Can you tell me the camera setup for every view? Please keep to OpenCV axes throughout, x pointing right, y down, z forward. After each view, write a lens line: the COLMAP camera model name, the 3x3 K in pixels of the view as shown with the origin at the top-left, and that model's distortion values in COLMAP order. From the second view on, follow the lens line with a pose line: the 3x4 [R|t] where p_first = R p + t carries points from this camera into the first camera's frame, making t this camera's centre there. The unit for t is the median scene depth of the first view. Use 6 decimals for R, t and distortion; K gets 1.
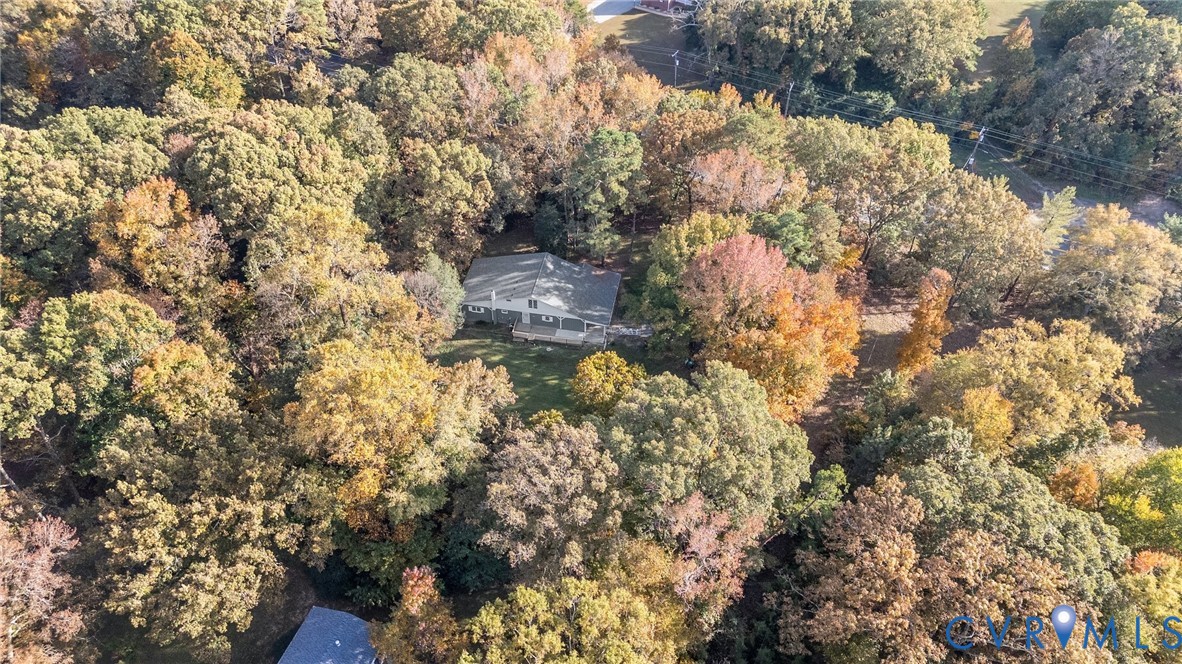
lens RADIAL K [[870.2, 0, 595.7], [0, 870.2, 332.7], [0, 0, 1]] dist [0.071758, -0.072597]
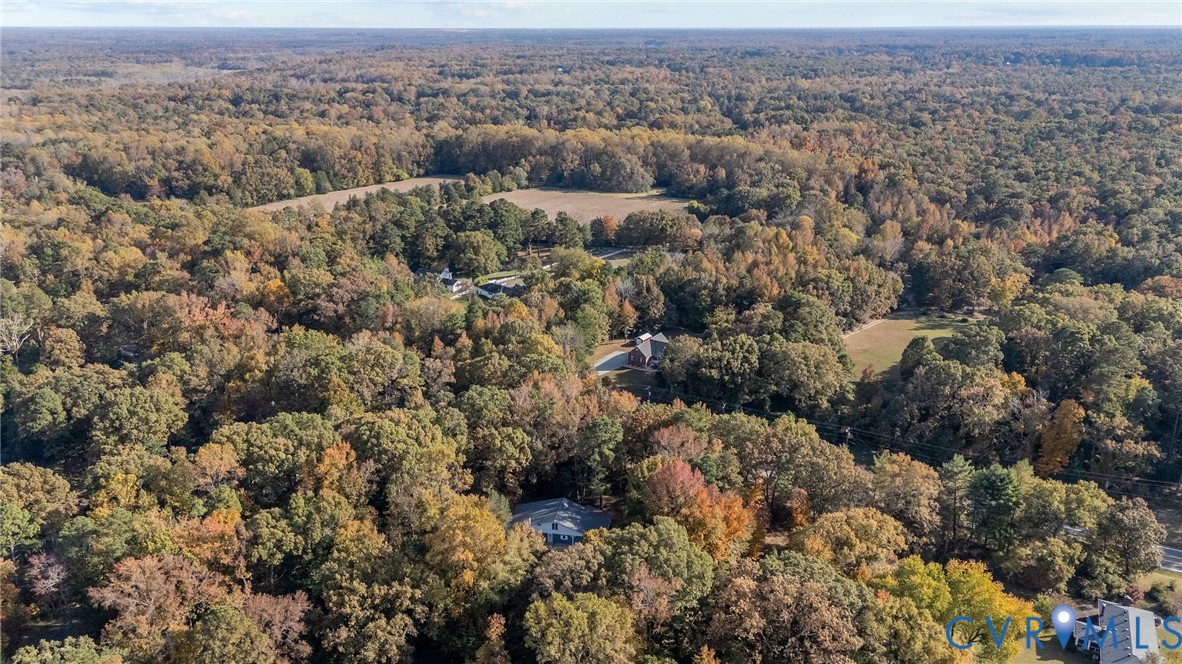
lens RADIAL K [[870.2, 0, 595.7], [0, 870.2, 332.7], [0, 0, 1]] dist [0.071758, -0.072597]
pose [[0.999855, -0.014556, -0.008871, 0.019717], [0.009495, 0.907780, -0.419340, 0.314241], [0.014157, 0.419195, 0.907786, -0.571228]]
